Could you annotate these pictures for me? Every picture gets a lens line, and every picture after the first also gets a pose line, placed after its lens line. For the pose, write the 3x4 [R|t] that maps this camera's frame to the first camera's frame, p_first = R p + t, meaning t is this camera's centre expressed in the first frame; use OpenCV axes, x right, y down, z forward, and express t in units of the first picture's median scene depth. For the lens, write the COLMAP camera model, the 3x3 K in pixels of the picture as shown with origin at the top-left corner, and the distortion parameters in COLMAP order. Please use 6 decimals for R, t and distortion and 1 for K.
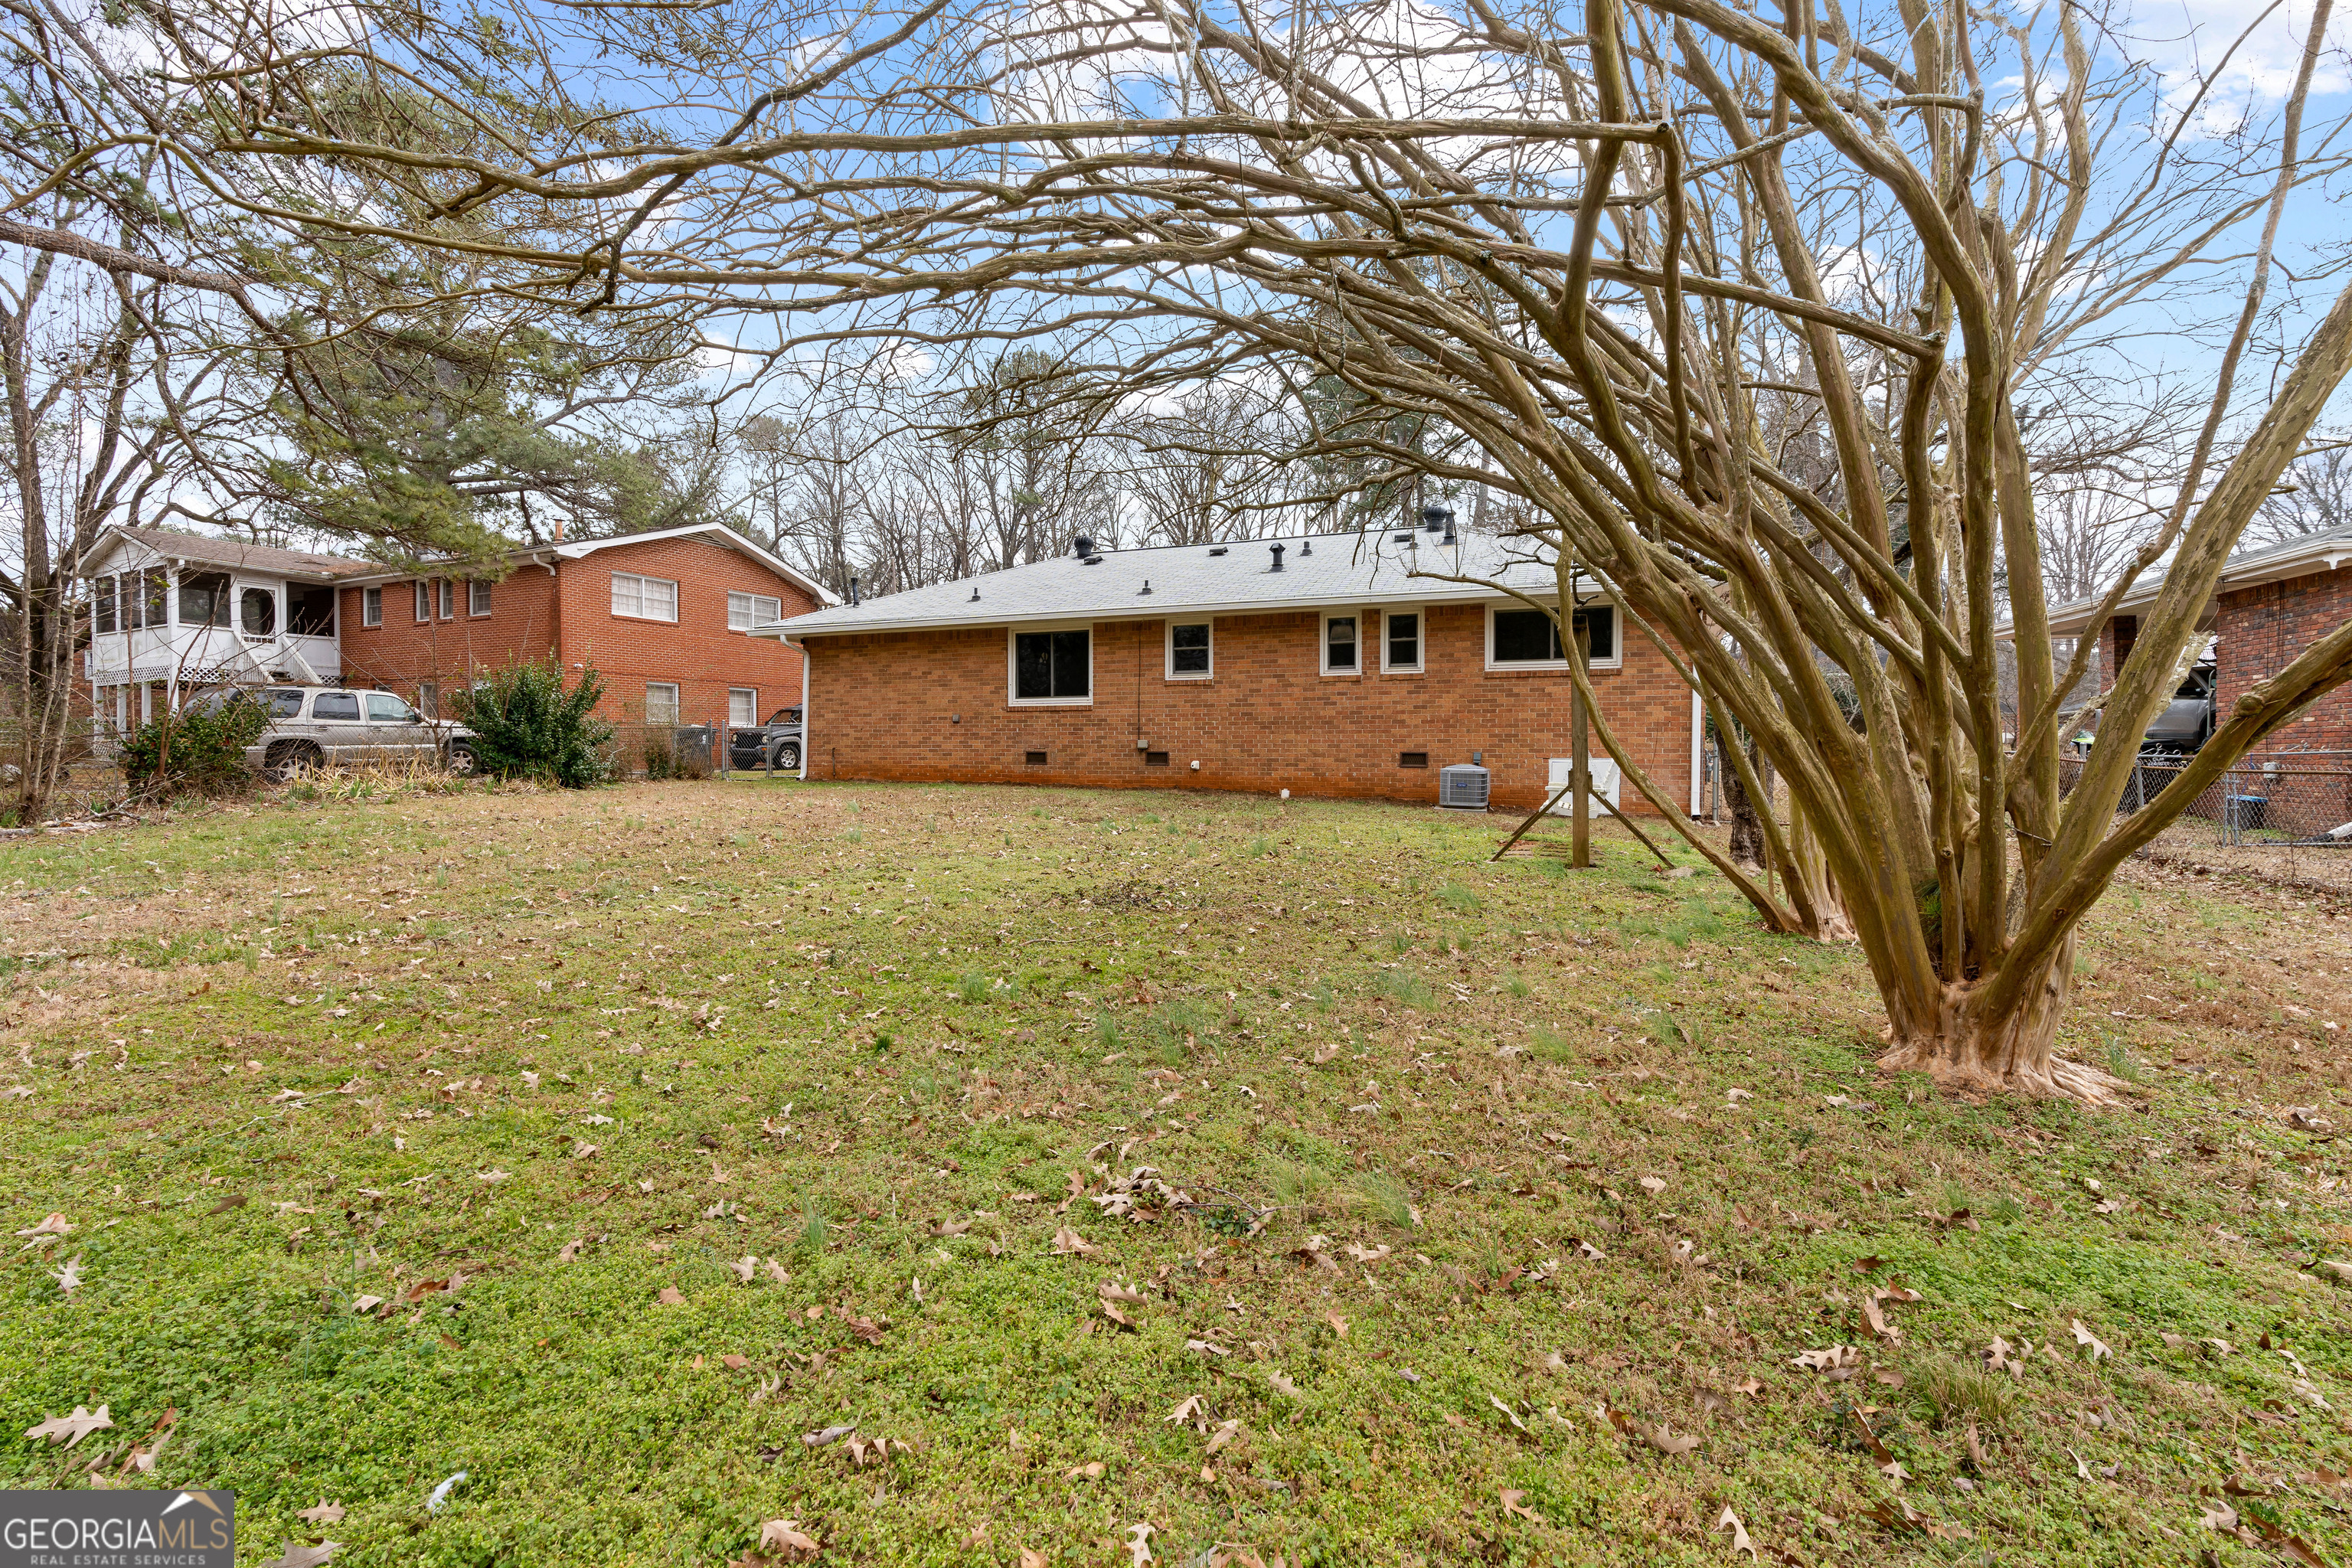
lens RADIAL K [[1071.1, 0, 1187.3], [0, 1071.1, 786.9], [0, 0, 1]] dist [-0.010632, 0.003544]
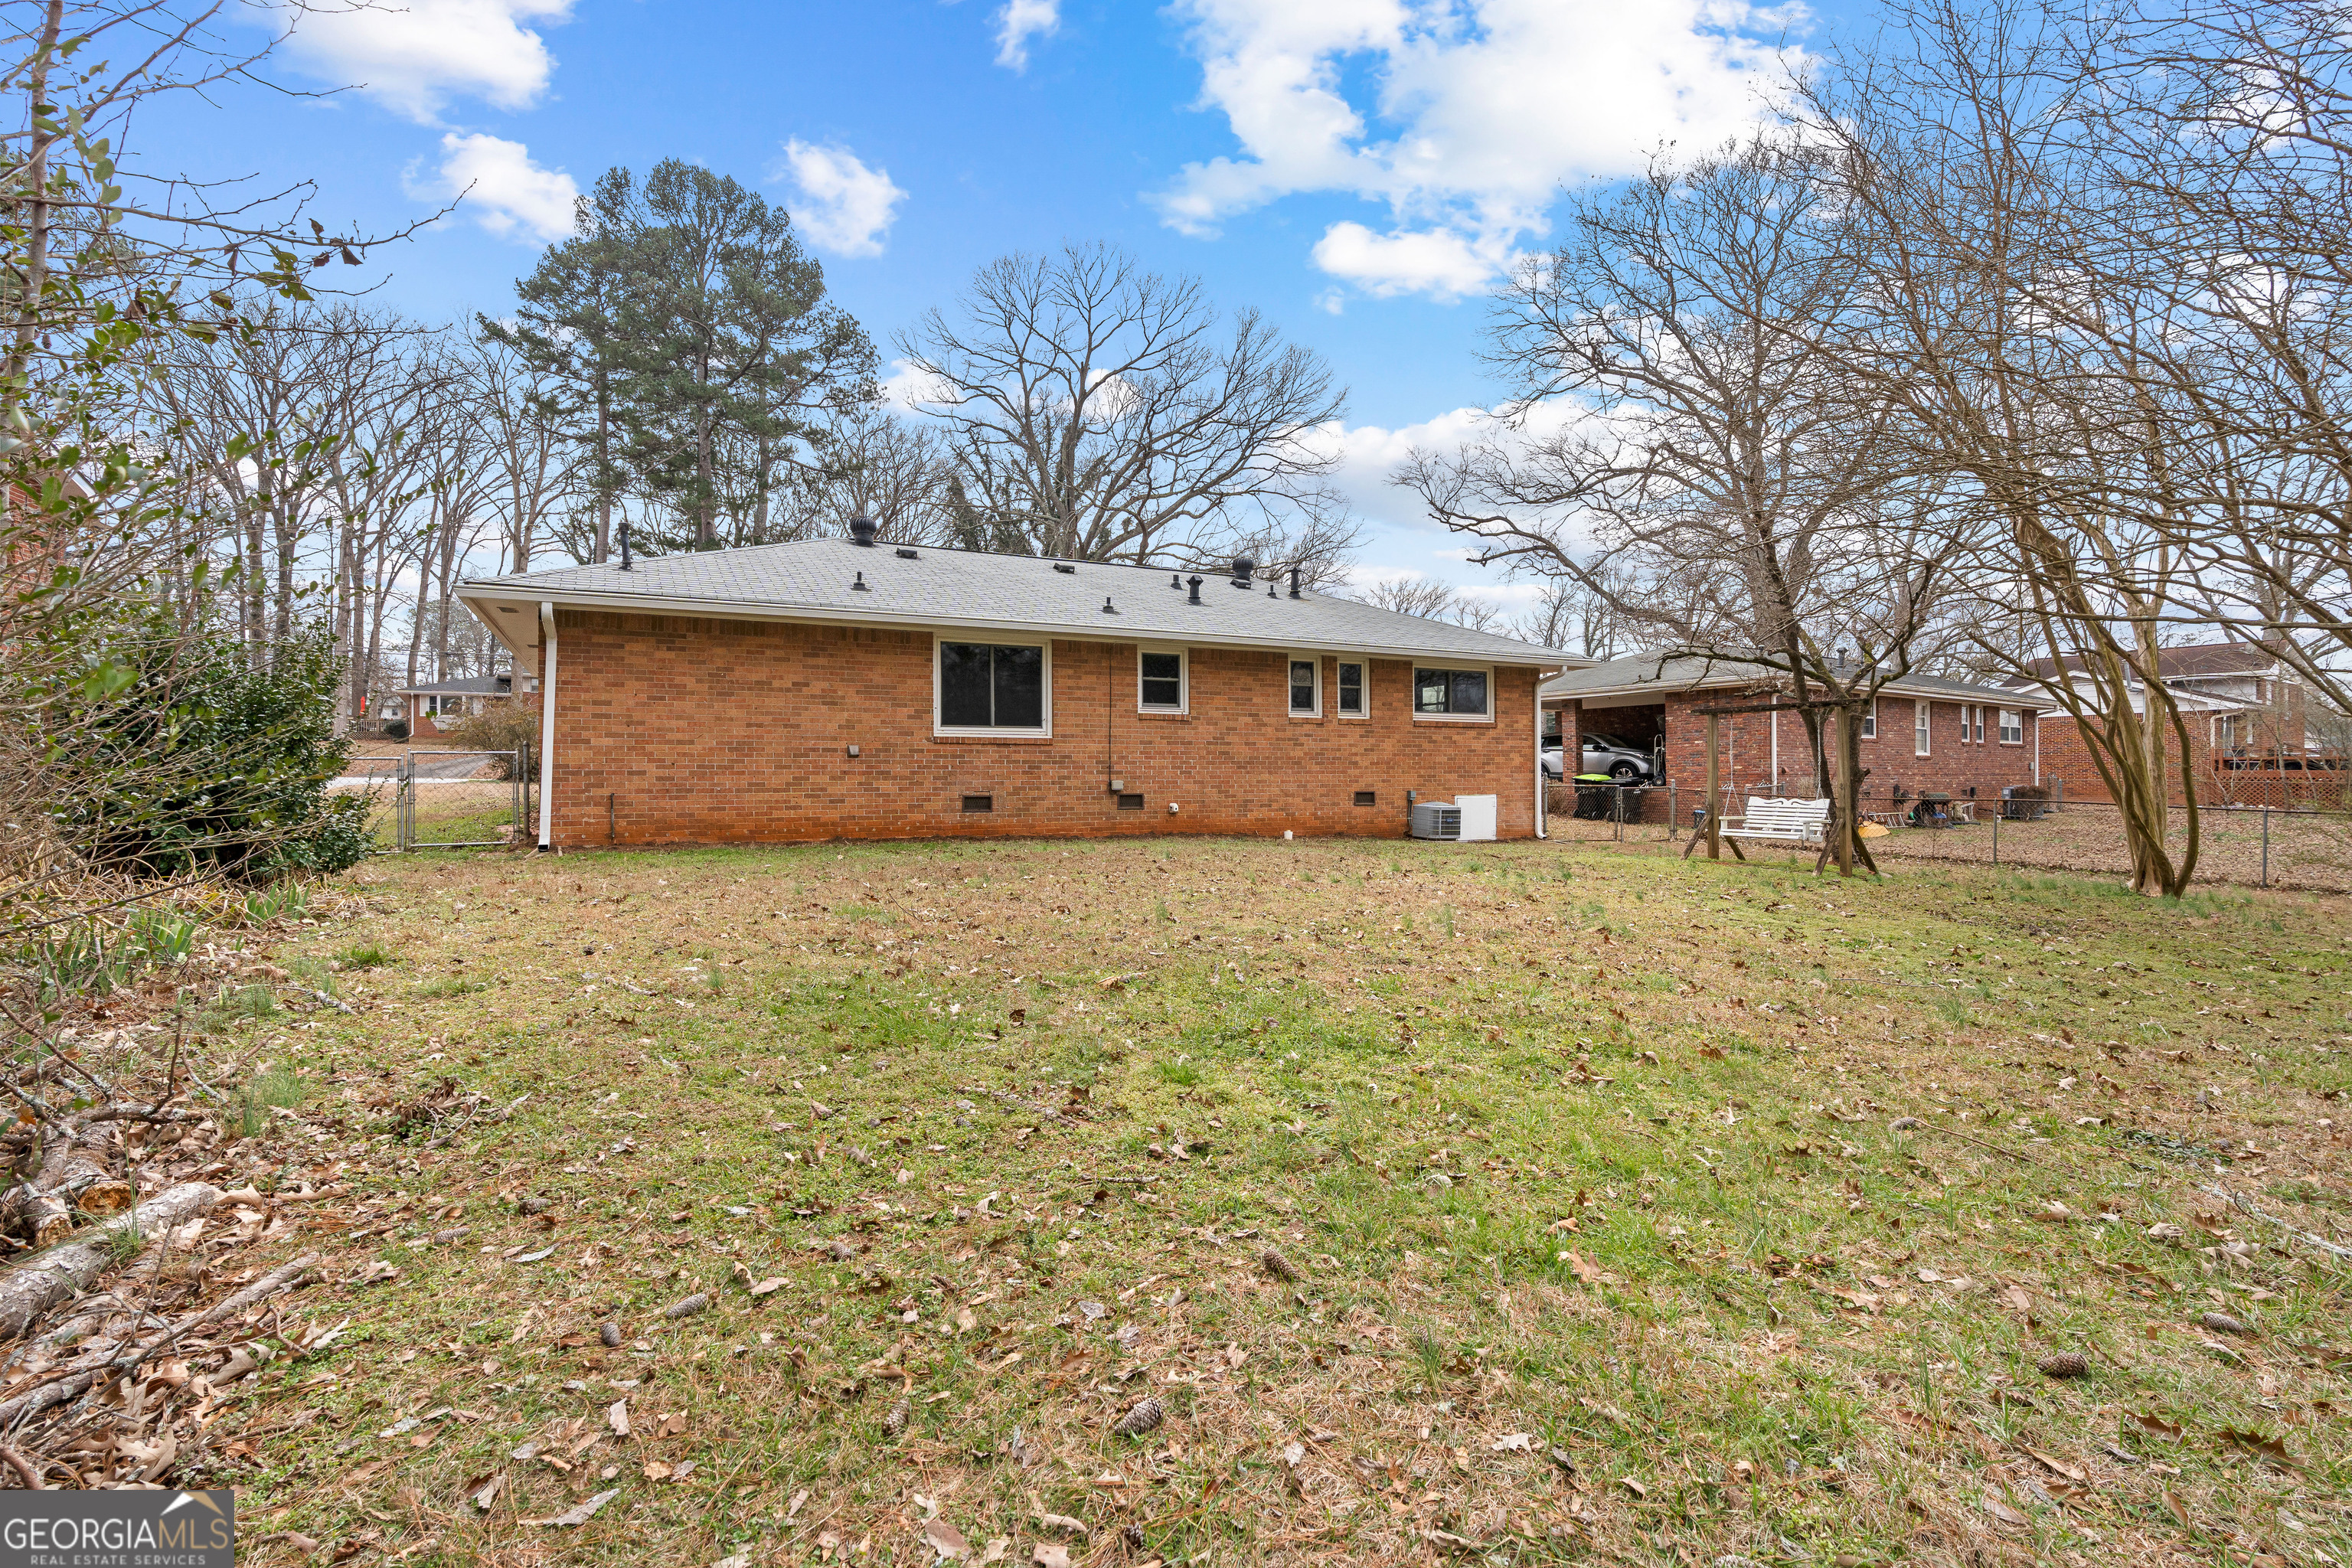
lens RADIAL K [[1071.1, 0, 1191.7], [0, 1071.1, 774.8], [0, 0, 1]] dist [-0.010632, 0.003544]
pose [[0.647151, -0.000572, 0.762362, -0.658180], [0.029840, 0.999252, -0.024581, -0.025189], [-0.761778, 0.038657, 0.646684, 0.391281]]
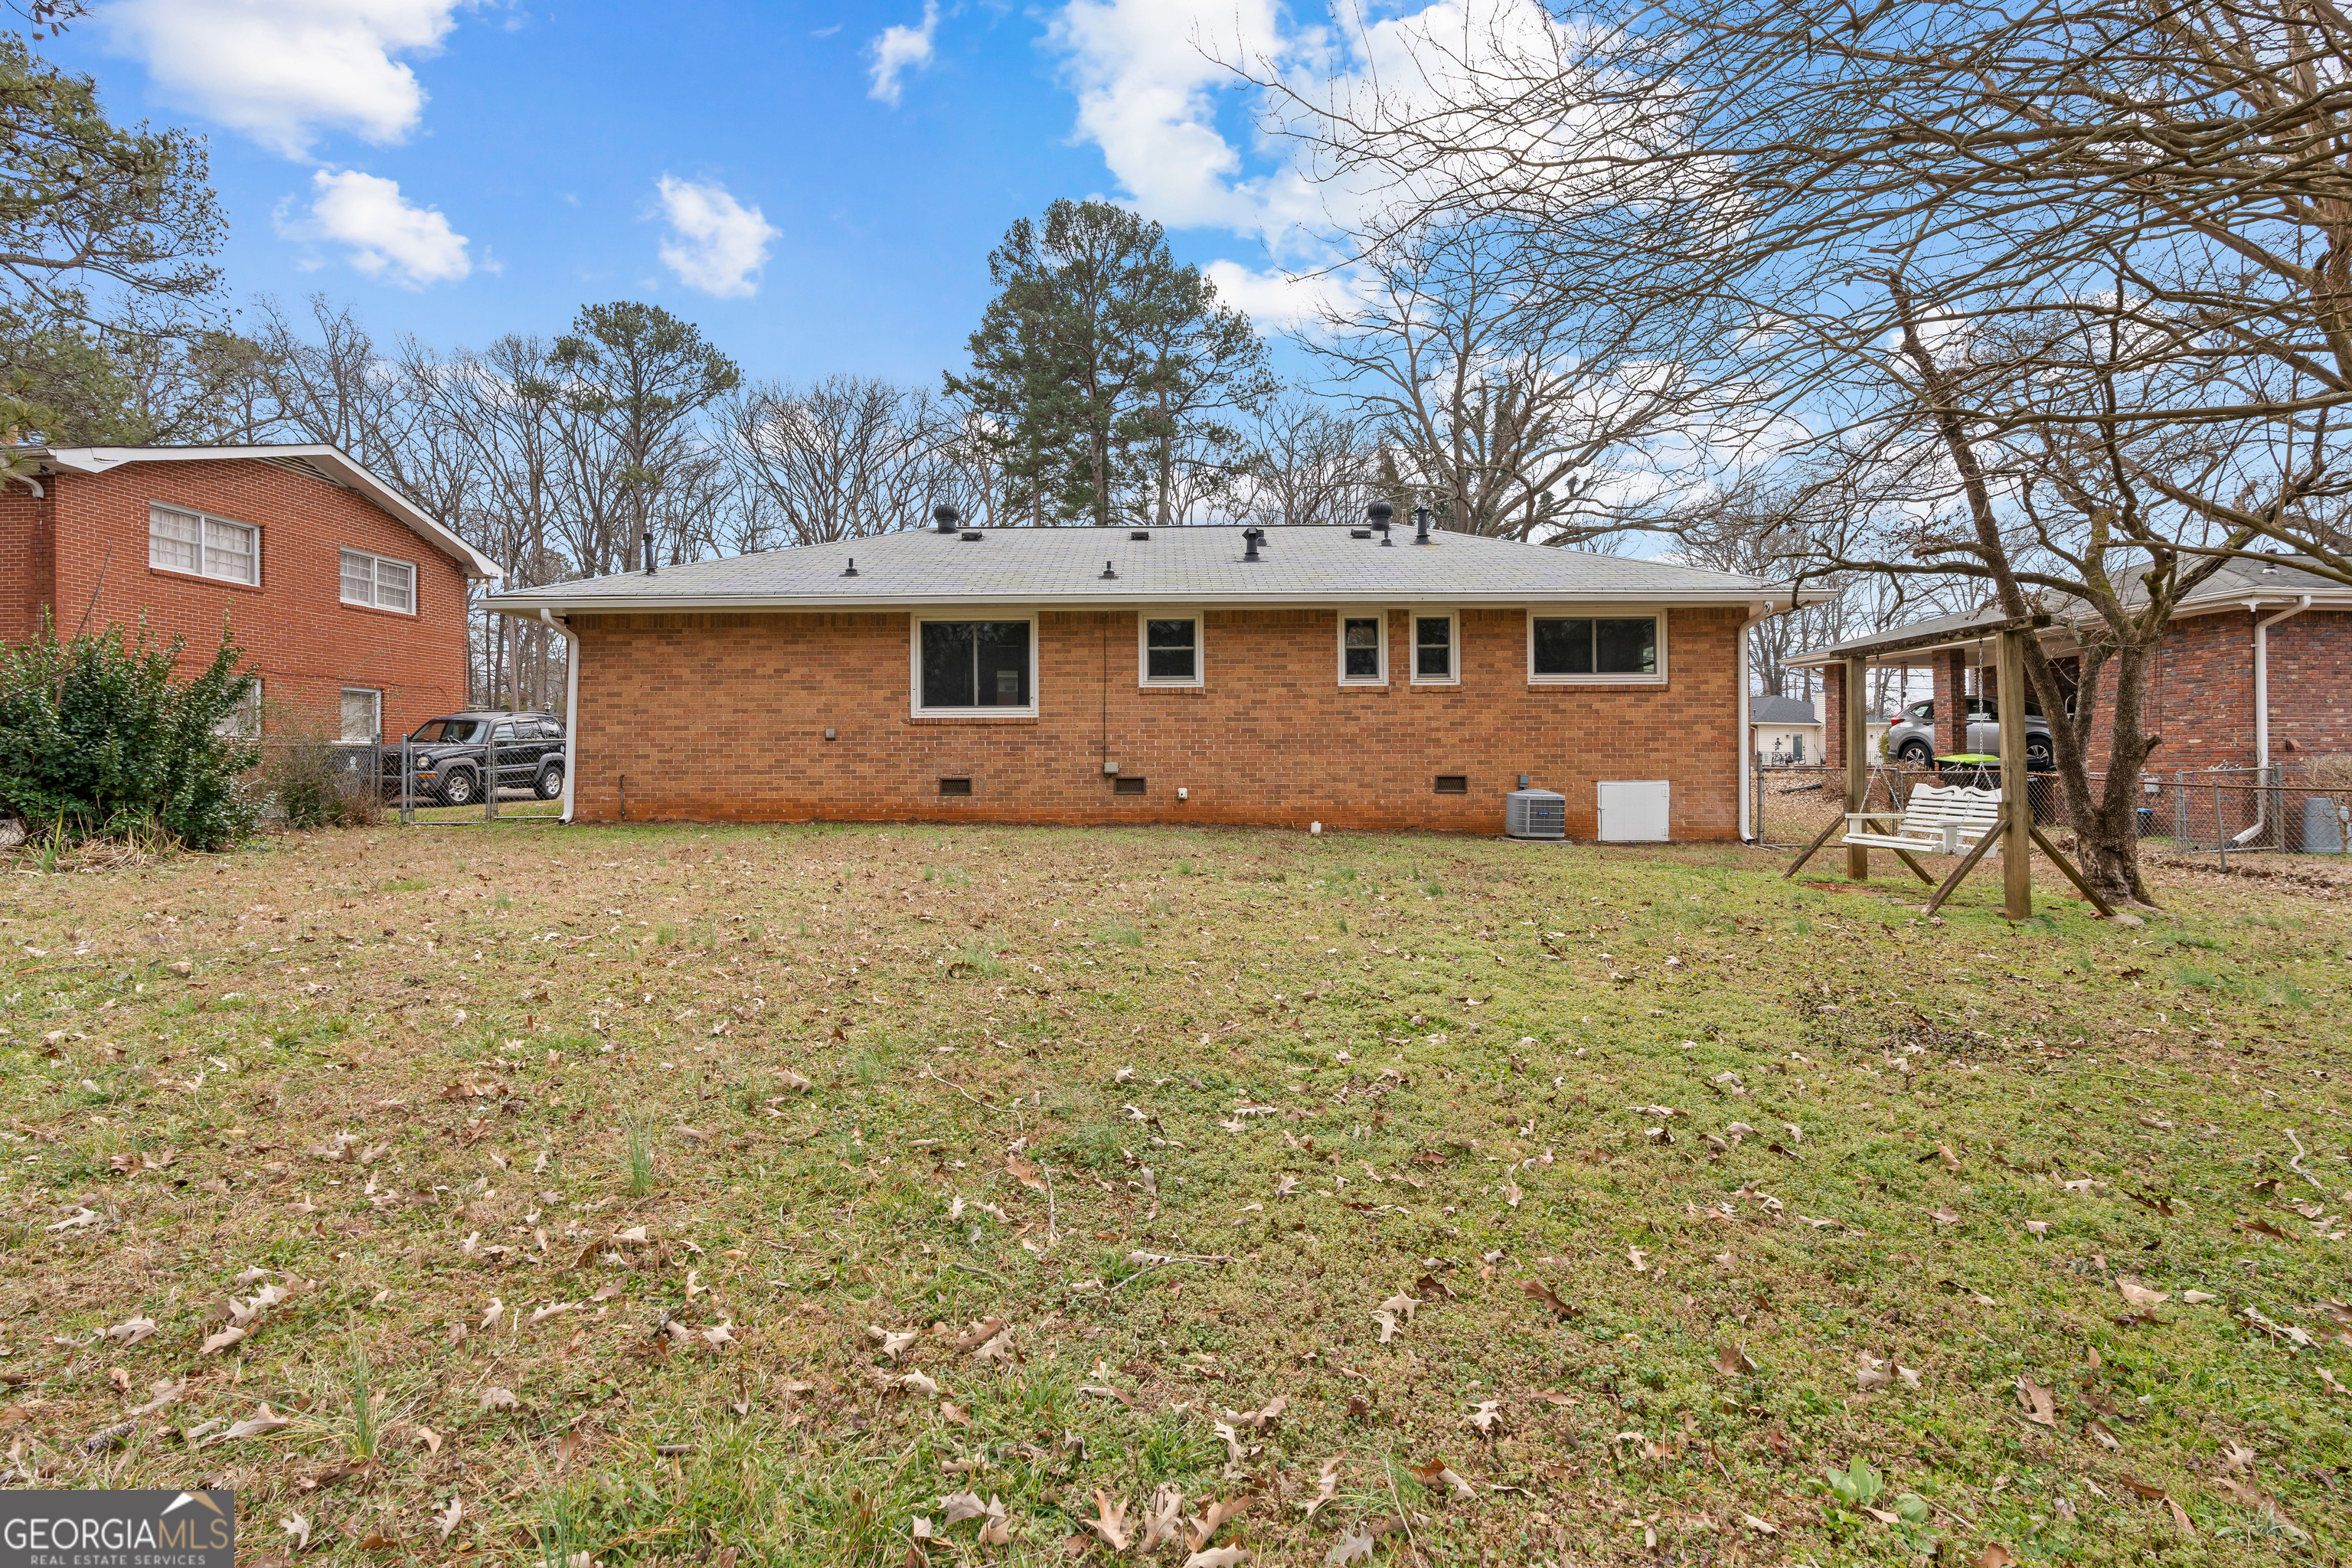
lens RADIAL K [[1071.1, 0, 1189.1], [0, 1071.1, 780.6], [0, 0, 1]] dist [-0.010632, 0.003544]
pose [[0.926121, -0.011093, 0.377064, -0.283238], [0.019326, 0.999650, -0.018056, -0.015152], [-0.376731, 0.024009, 0.926011, 0.249182]]
